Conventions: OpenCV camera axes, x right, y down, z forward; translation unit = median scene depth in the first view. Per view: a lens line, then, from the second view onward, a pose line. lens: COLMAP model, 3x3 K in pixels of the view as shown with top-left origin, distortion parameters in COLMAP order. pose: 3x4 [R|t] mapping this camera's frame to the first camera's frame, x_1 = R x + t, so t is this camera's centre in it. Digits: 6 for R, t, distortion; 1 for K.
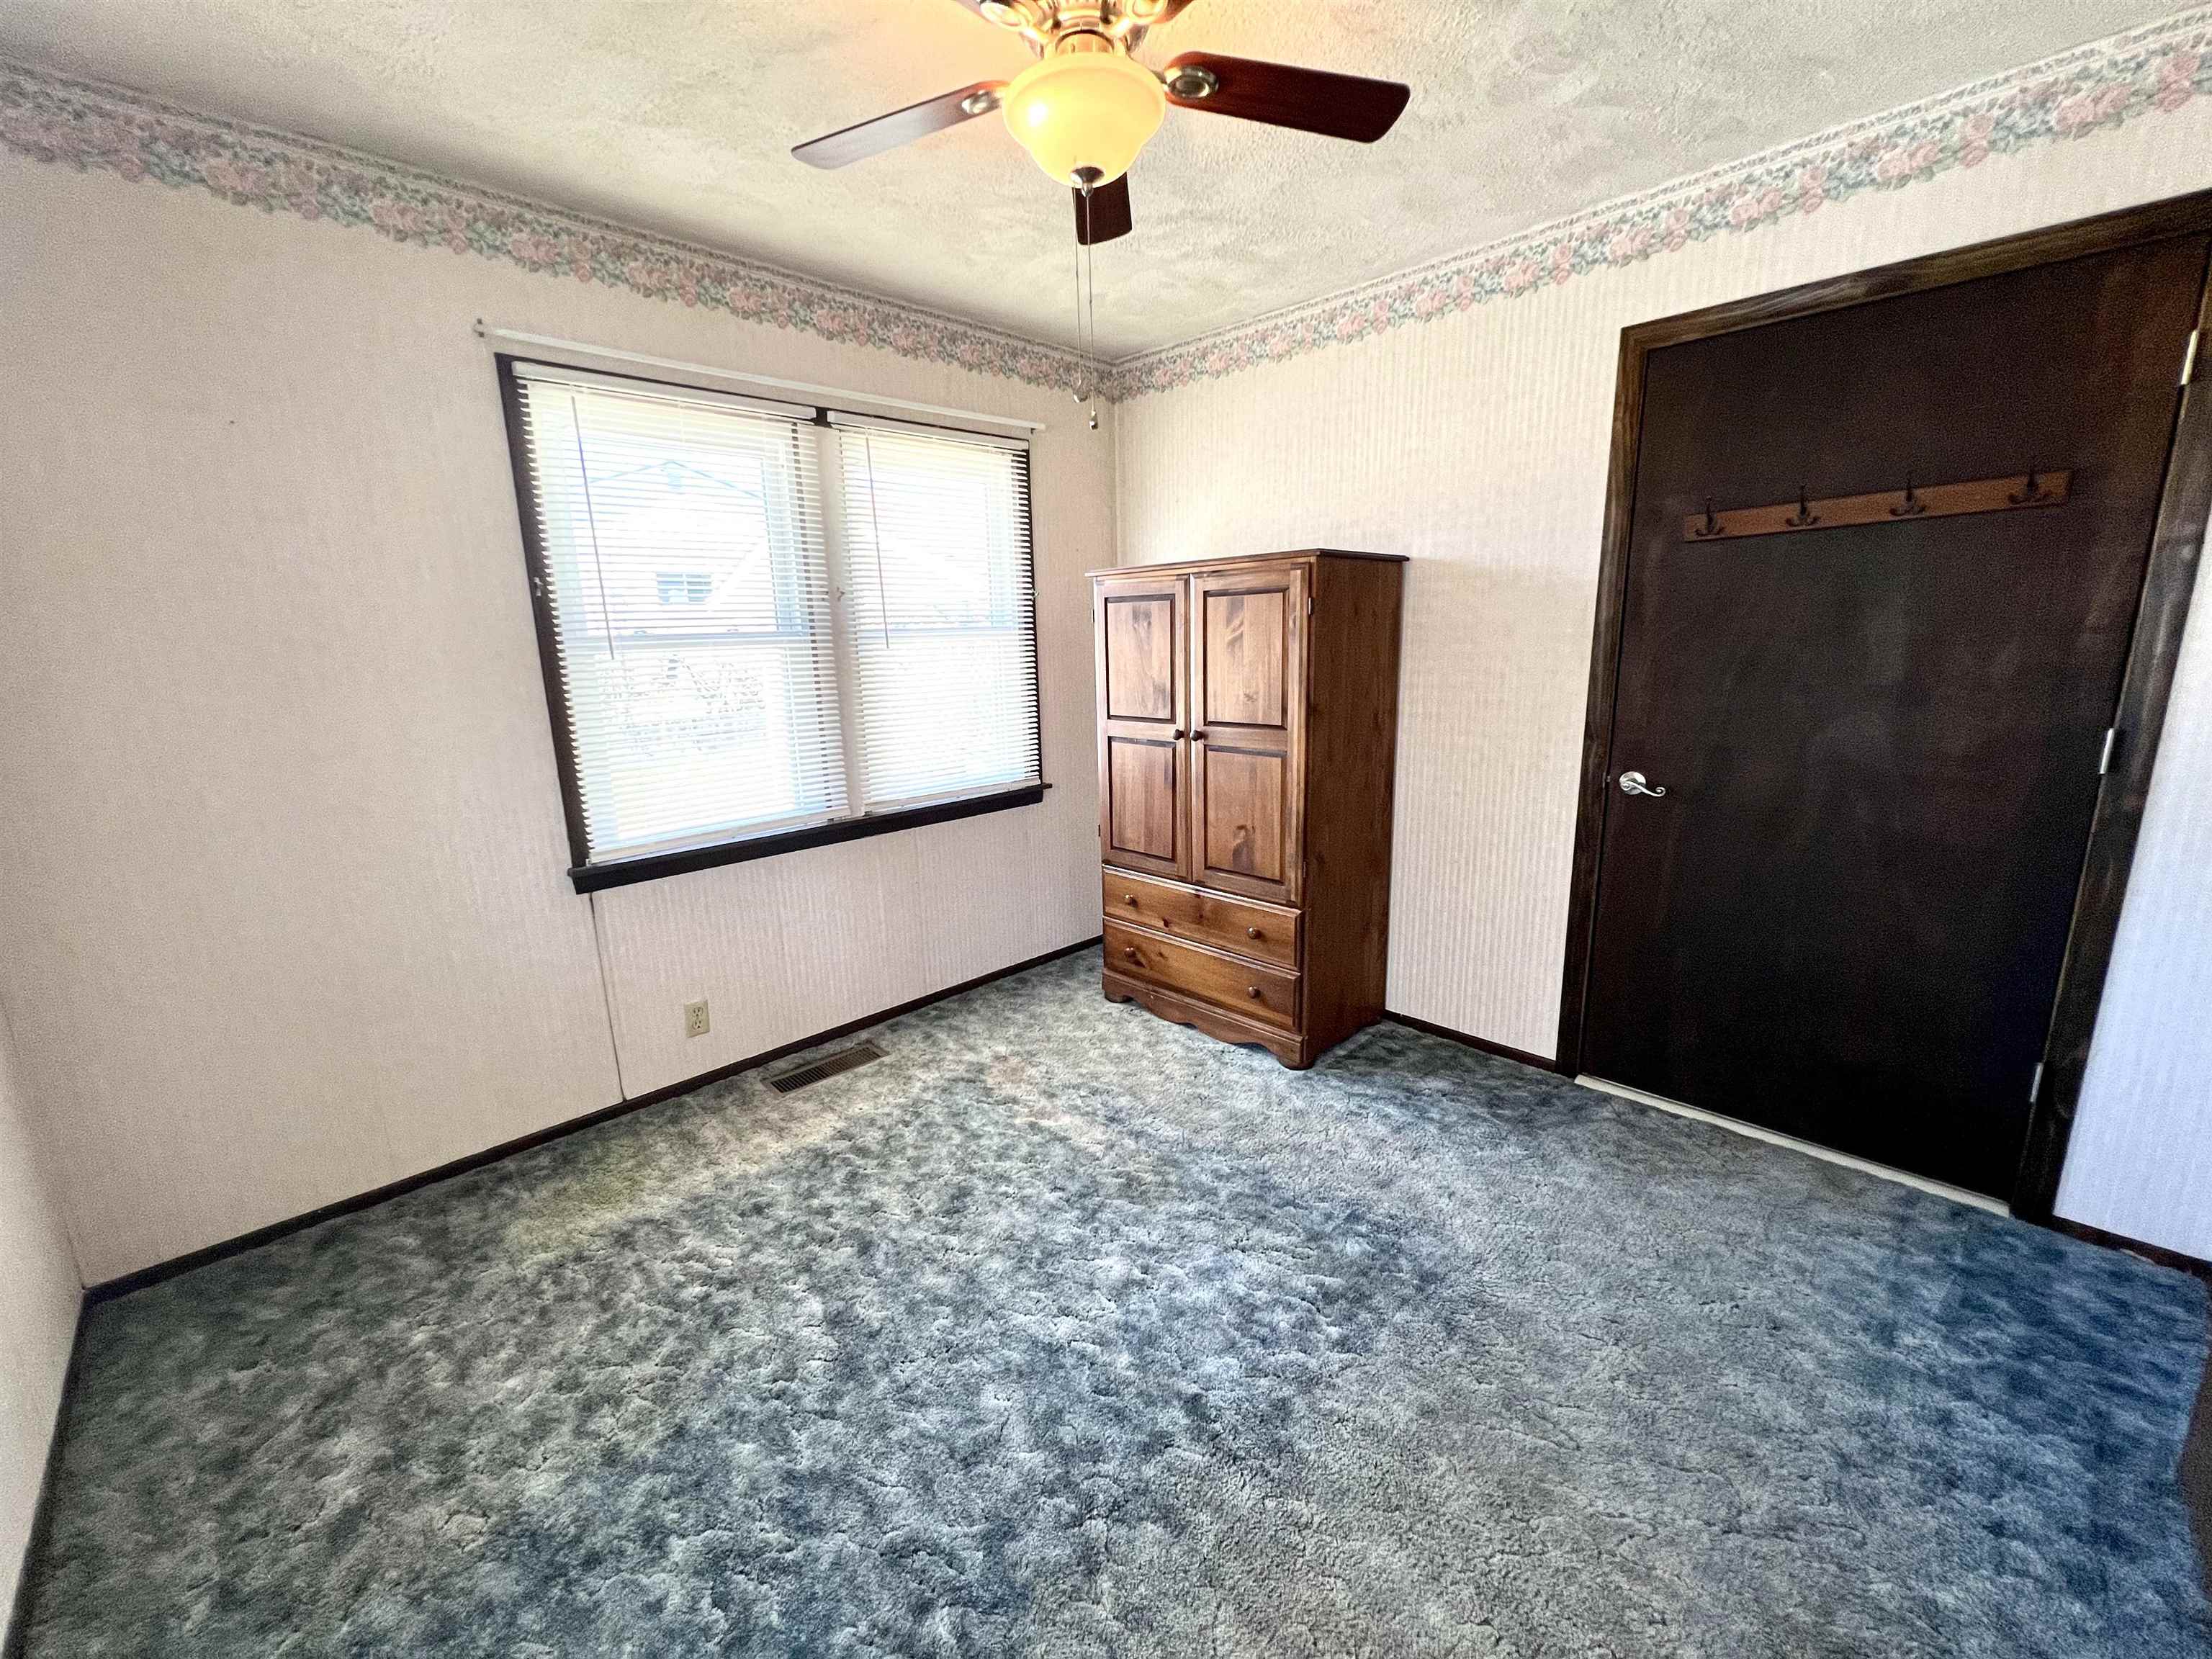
lens RADIAL K [[878.5, 0, 1105.9], [0, 878.5, 828.0], [0, 0, 1]] dist [-0.001286, -0.000585]
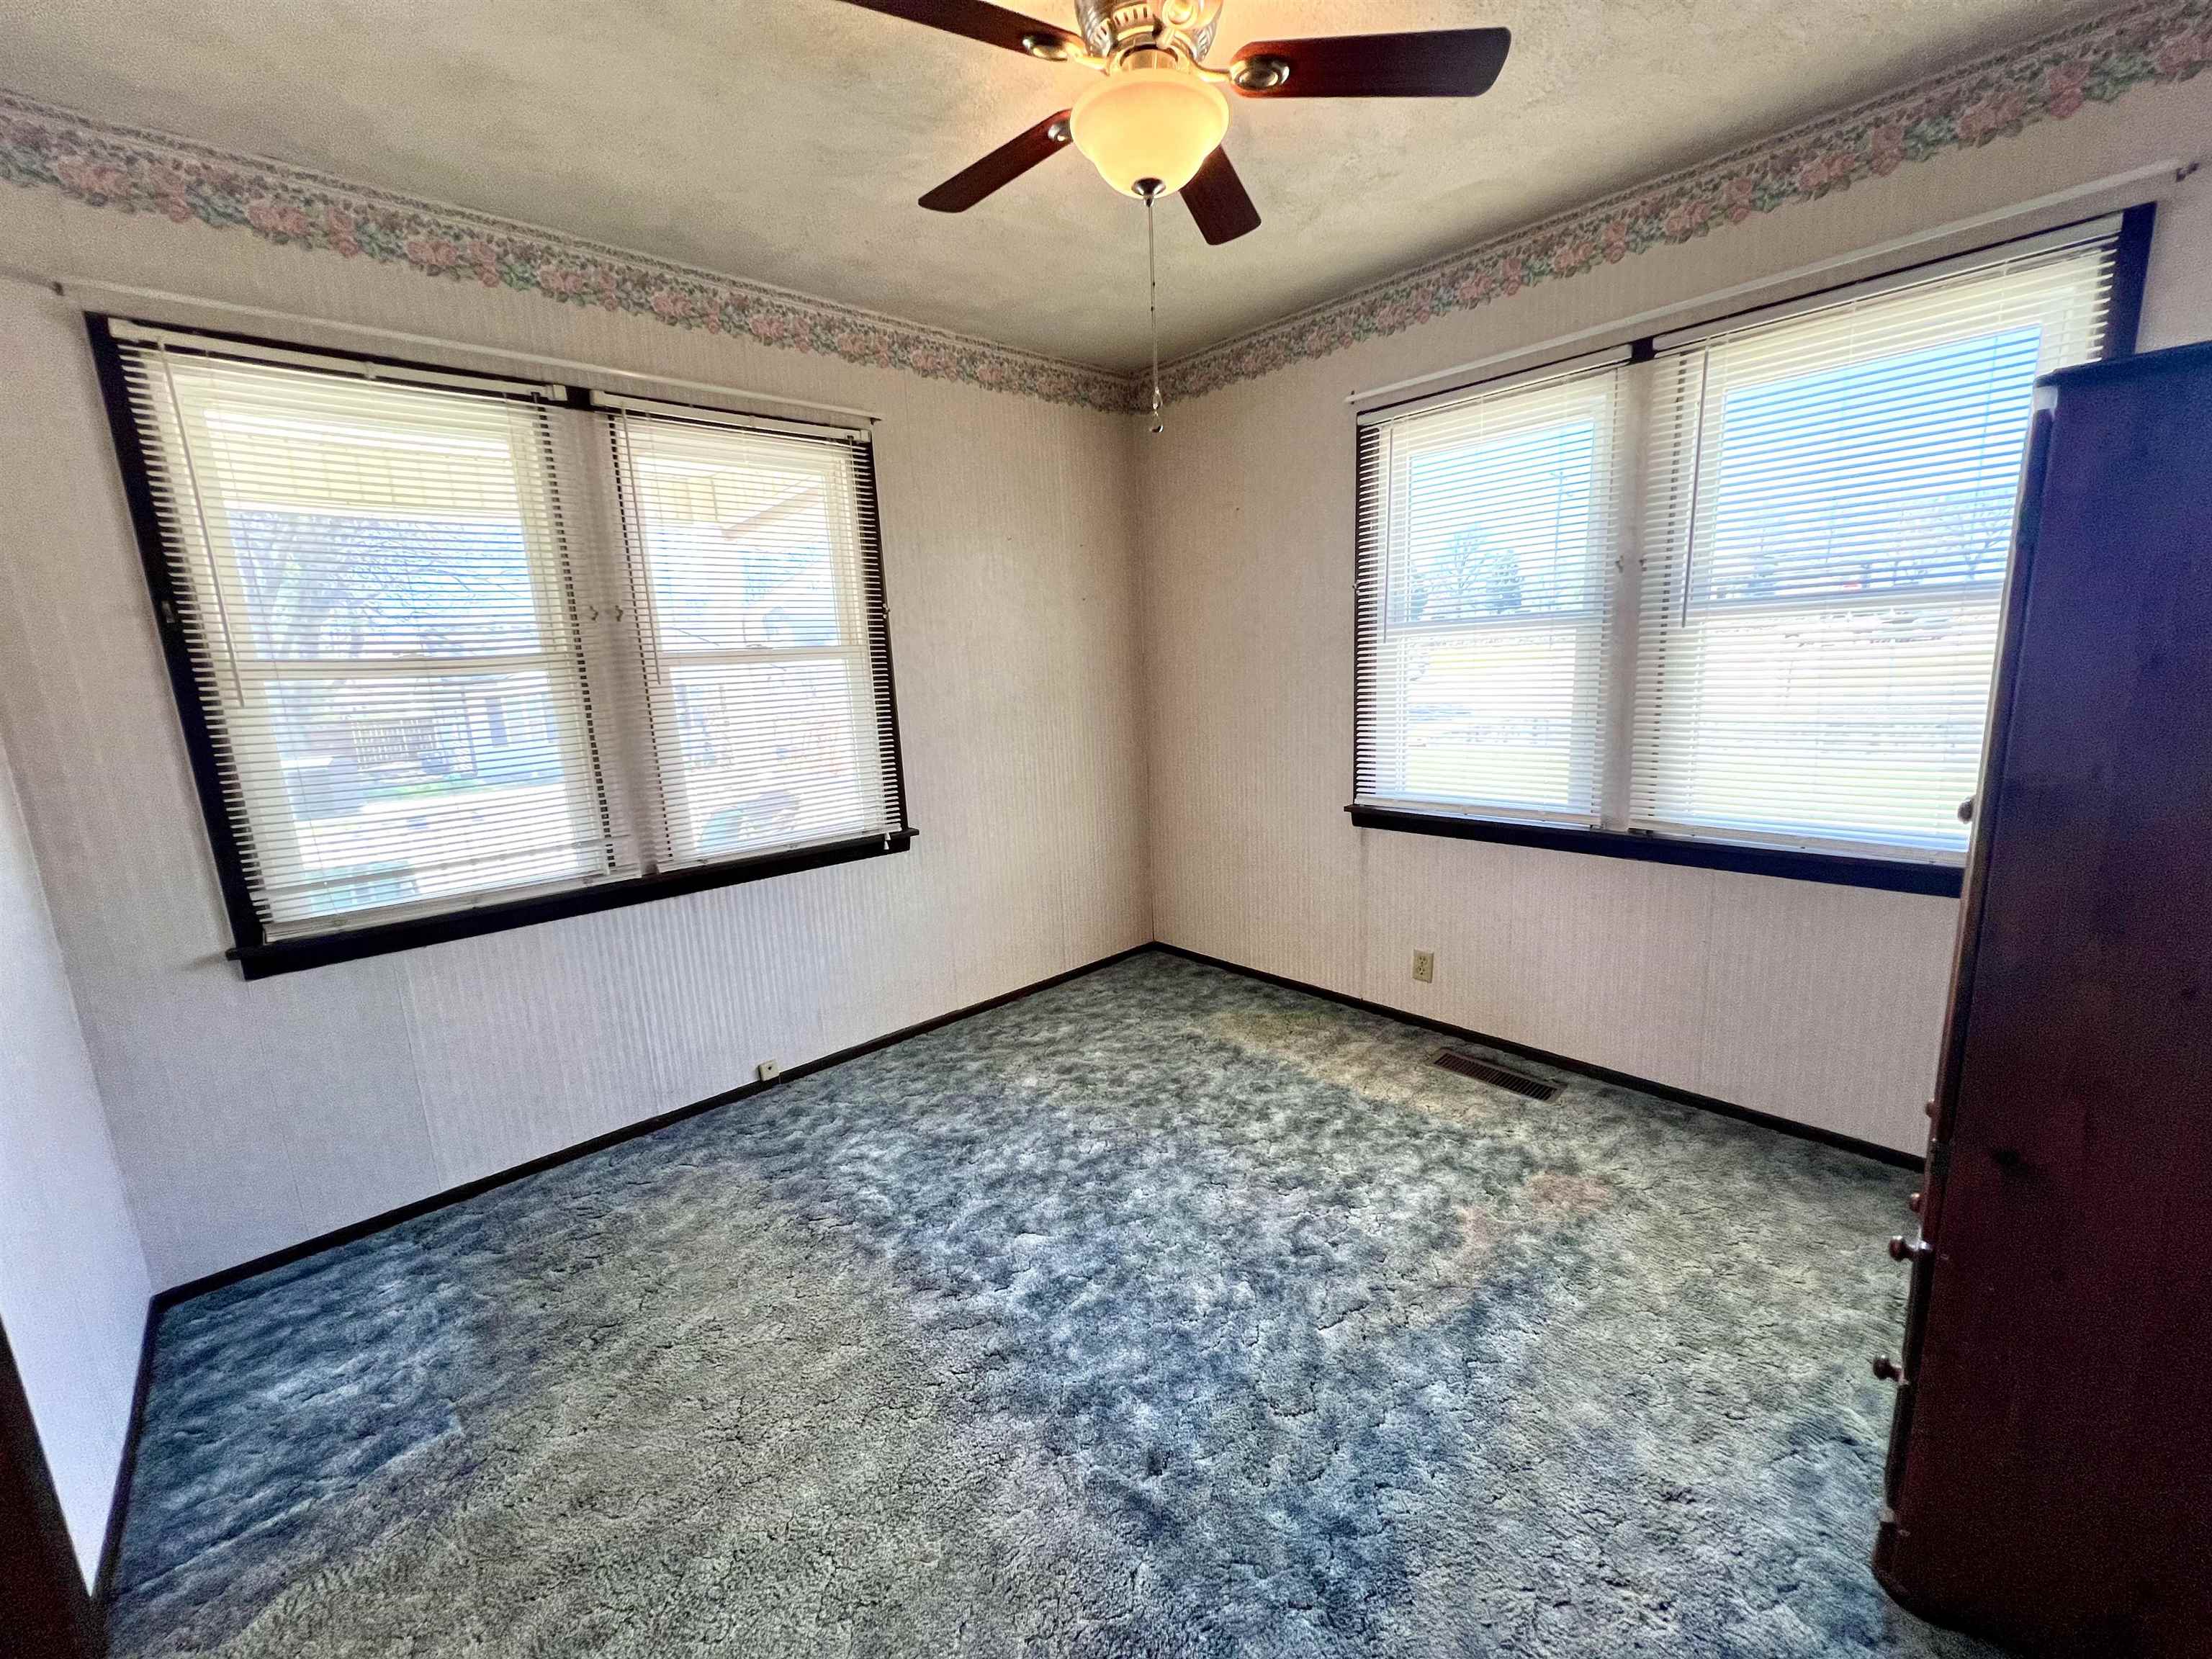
lens RADIAL K [[878.5, 0, 1101.3], [0, 878.5, 832.3], [0, 0, 1]] dist [-0.001286, -0.000585]
pose [[-0.023545, 0.223319, -0.974461, 0.660258], [-0.171732, 0.959339, 0.224003, -0.139974], [0.984862, 0.172620, 0.015763, 0.612217]]
